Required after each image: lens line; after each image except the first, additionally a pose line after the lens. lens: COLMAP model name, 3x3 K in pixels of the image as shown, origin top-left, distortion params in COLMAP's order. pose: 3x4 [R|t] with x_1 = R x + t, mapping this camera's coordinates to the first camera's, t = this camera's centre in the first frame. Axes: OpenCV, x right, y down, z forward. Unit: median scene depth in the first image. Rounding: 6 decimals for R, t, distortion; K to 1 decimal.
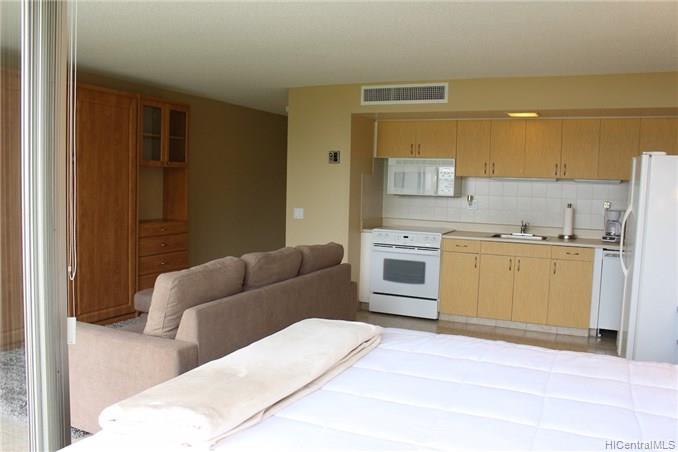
lens RADIAL K [[562.8, 0, 341.3], [0, 562.8, 227.8], [0, 0, 1]] dist [-0.124601, 0.070038]
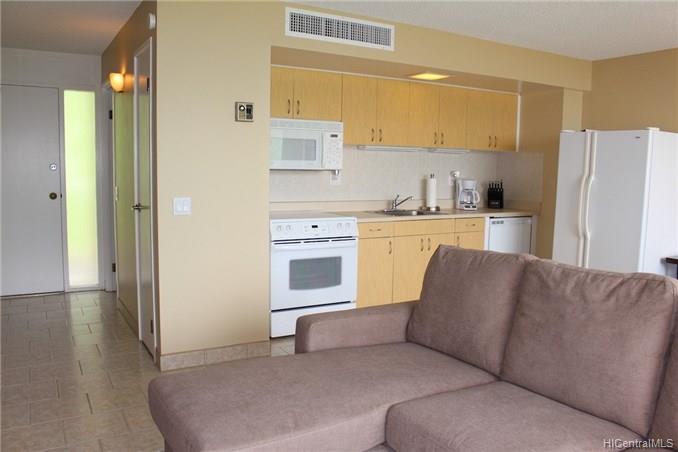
lens RADIAL K [[562.8, 0, 340.6], [0, 562.8, 227.1], [0, 0, 1]] dist [-0.124601, 0.070038]
pose [[0.573216, -0.107579, 0.812311, -0.473799], [0.062655, 0.994196, 0.087454, -0.046125], [-0.817005, 0.000765, 0.576630, 0.555763]]
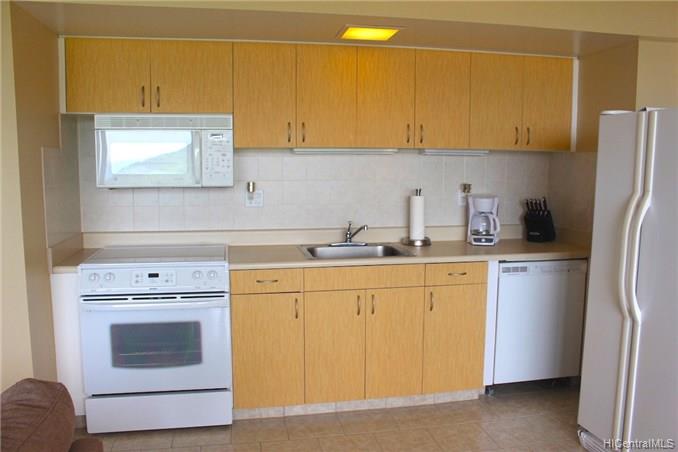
lens RADIAL K [[562.8, 0, 343.0], [0, 562.8, 227.6], [0, 0, 1]] dist [-0.124601, 0.070038]
pose [[0.810270, -0.092372, 0.578732, -0.027126], [0.065017, 0.995573, 0.067876, -0.047740], [-0.582440, -0.017370, 0.812688, 0.522345]]
